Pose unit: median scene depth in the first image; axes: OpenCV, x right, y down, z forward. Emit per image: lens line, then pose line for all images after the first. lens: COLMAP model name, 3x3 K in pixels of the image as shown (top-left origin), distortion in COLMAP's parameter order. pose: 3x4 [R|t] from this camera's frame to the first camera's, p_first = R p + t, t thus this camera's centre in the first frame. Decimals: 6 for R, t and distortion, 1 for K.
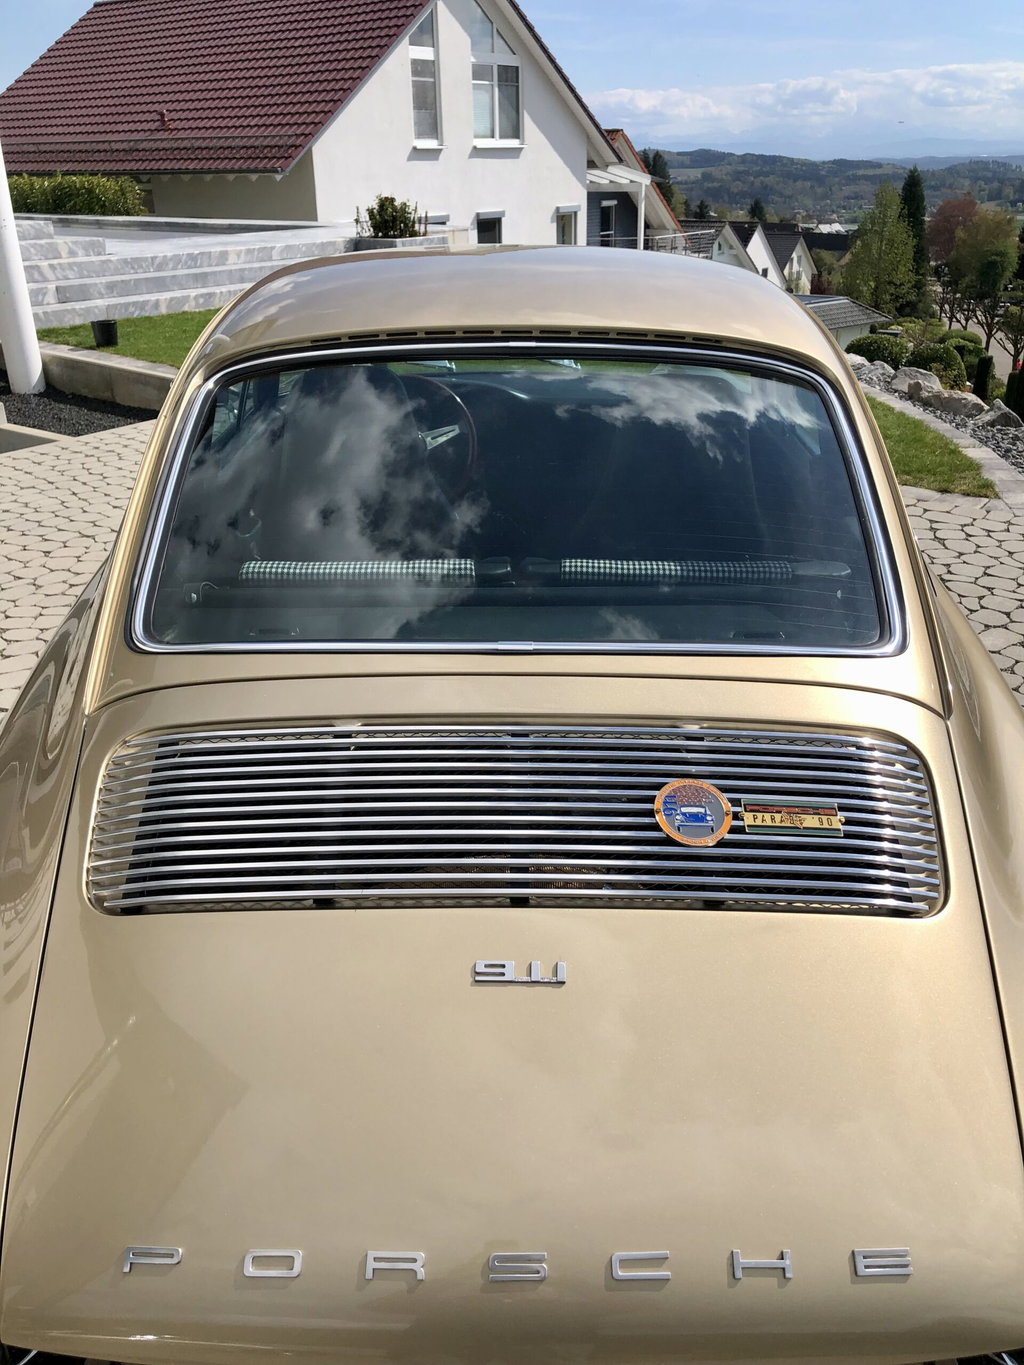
lens RADIAL K [[1099.4, 0, 509.4], [0, 1099.4, 682.4], [0, 0, 1]] dist [0.015652, -0.005489]
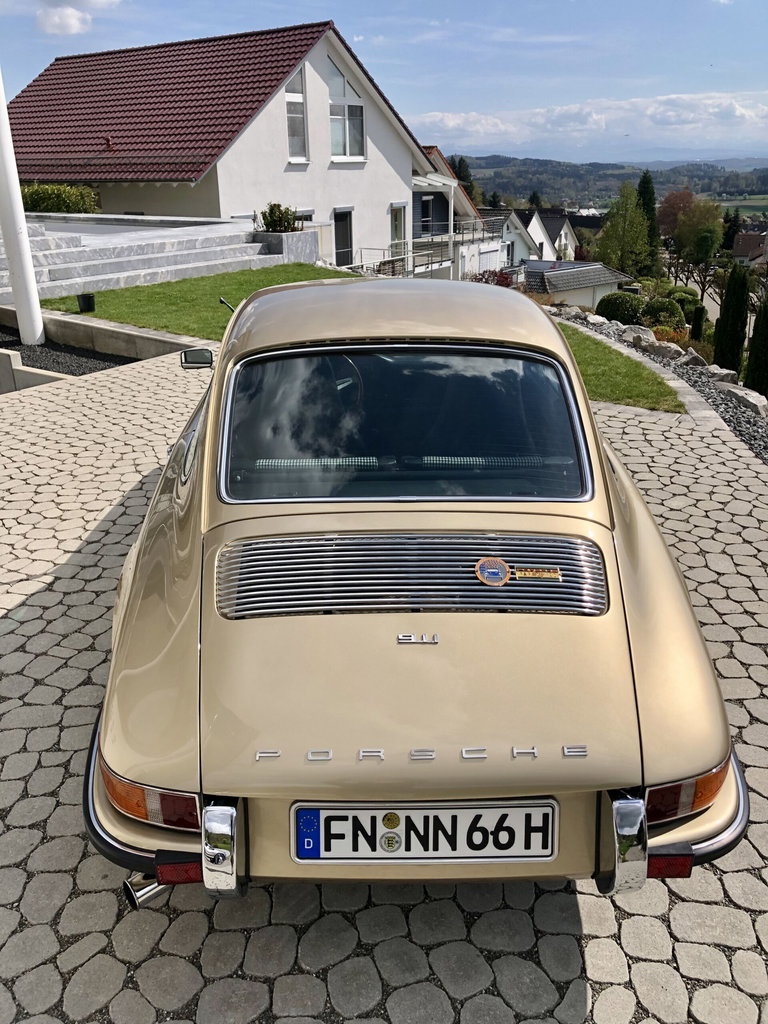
lens RADIAL K [[824.8, 0, 379.3], [0, 824.8, 507.2], [0, 0, 1]] dist [0.015652, -0.005489]
pose [[0.999575, -0.011032, 0.026990, -0.015333], [0.012305, 0.998795, -0.047501, 0.009799], [-0.026433, 0.047813, 0.998506, -0.096041]]
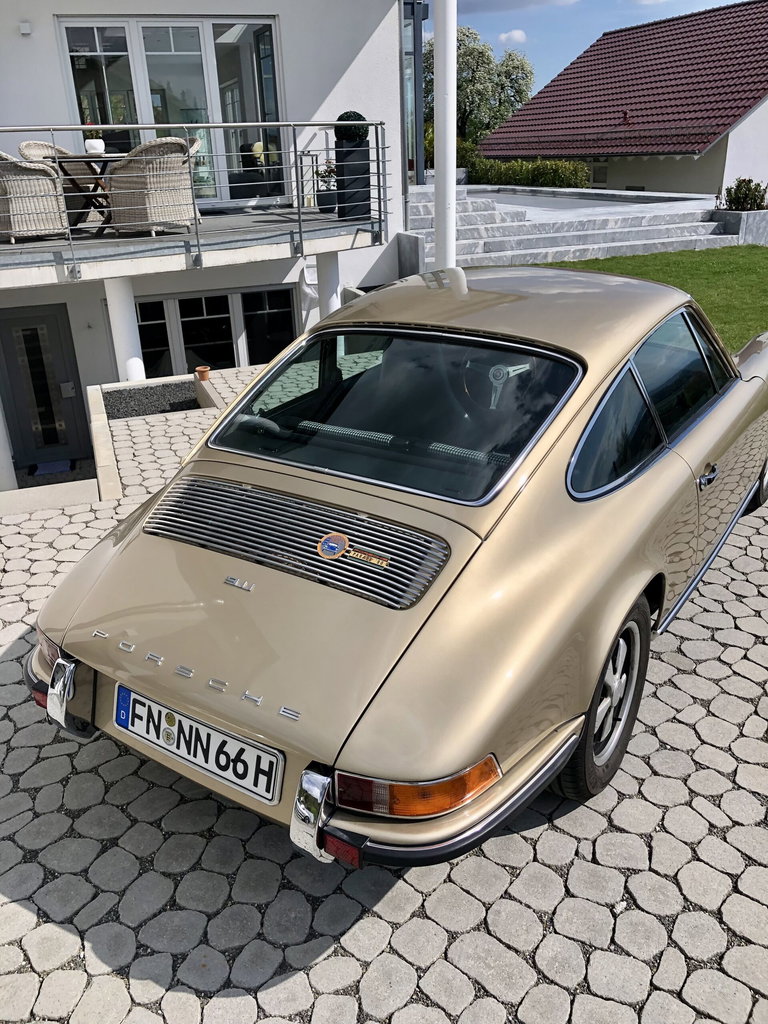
lens RADIAL K [[824.8, 0, 390.8], [0, 824.8, 512.6], [0, 0, 1]] dist [0.015652, -0.005489]
pose [[0.845811, 0.201224, -0.494077, 0.169237], [-0.207747, 0.977265, 0.042371, -0.007769], [0.491370, 0.066805, 0.868385, -0.071994]]
